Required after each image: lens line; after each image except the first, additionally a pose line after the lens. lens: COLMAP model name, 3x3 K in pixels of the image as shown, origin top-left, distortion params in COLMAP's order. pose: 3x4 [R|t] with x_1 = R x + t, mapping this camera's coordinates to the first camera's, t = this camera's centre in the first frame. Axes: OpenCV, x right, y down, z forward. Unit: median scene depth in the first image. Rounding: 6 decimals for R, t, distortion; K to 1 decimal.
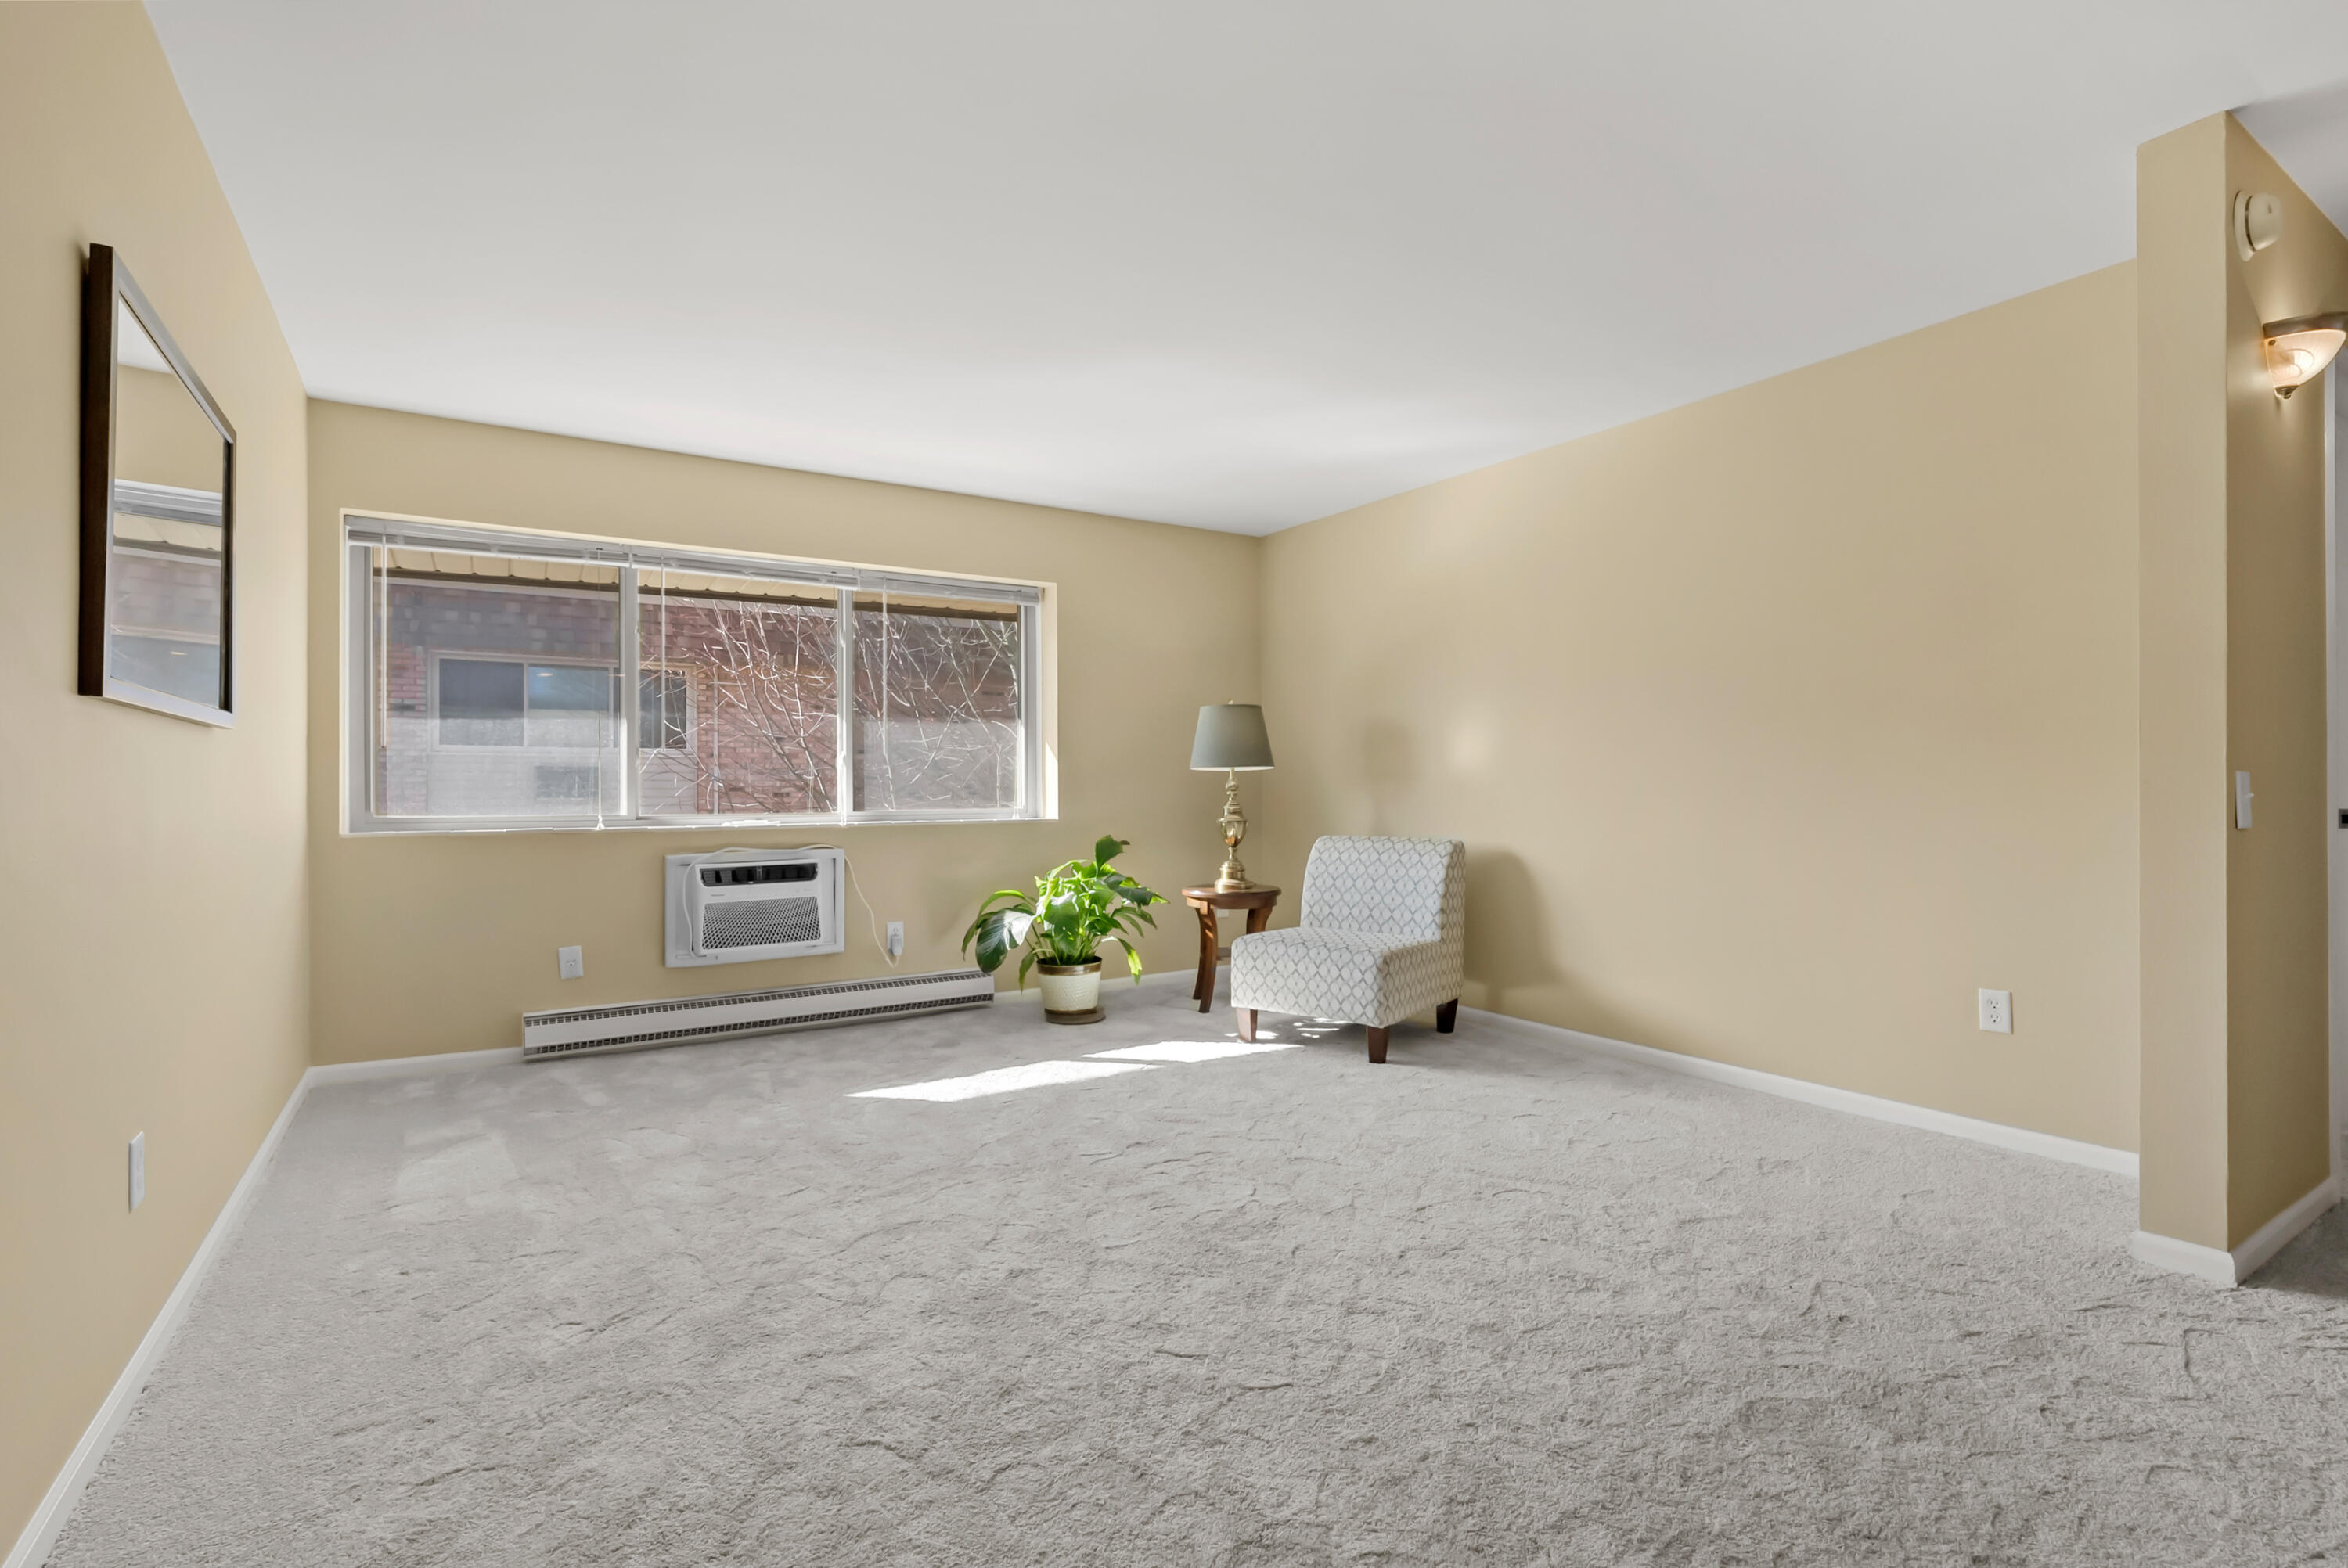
lens RADIAL K [[1102.1, 0, 1182.4], [0, 1102.1, 781.6], [0, 0, 1]] dist [-0.006756, -0.000820]
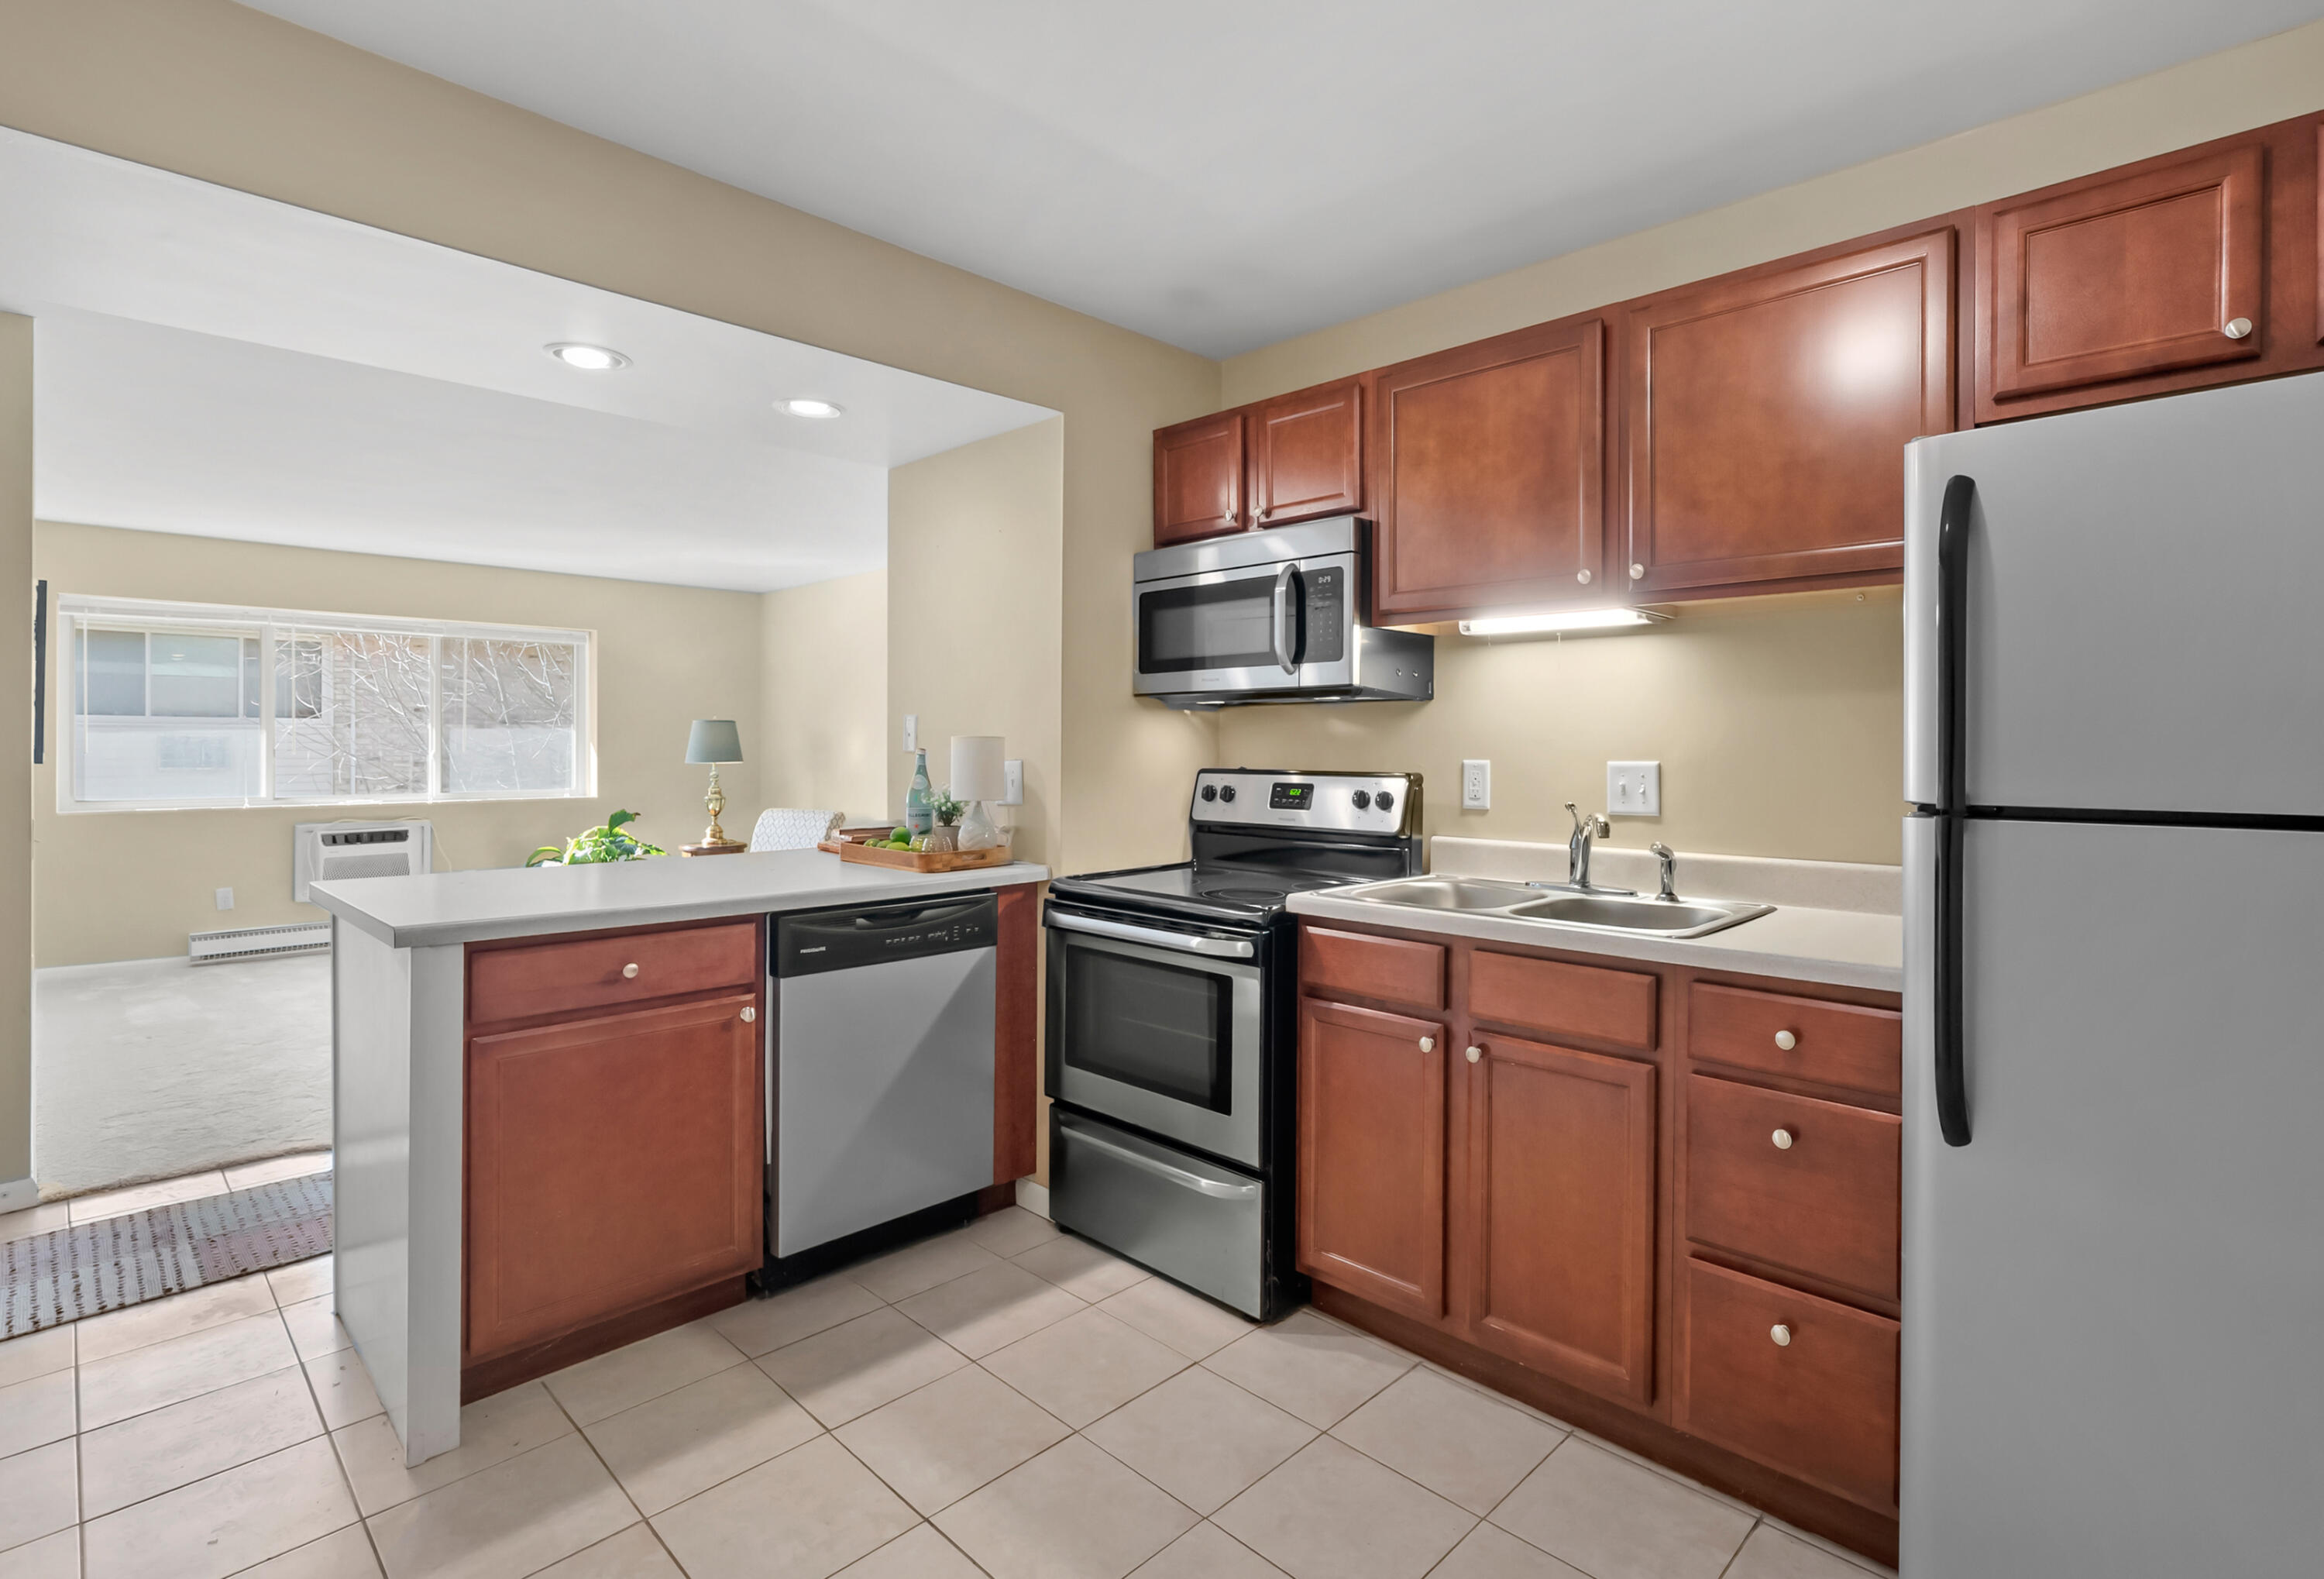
lens RADIAL K [[1084.6, 0, 1045.8], [0, 1084.6, 751.5], [0, 0, 1]] dist [-0.014525, 0.000957]
pose [[0.986104, 0.001218, 0.166124, 0.260358], [-0.002104, 0.999984, 0.005157, -0.038197], [-0.166115, -0.005435, 0.986091, -0.543352]]
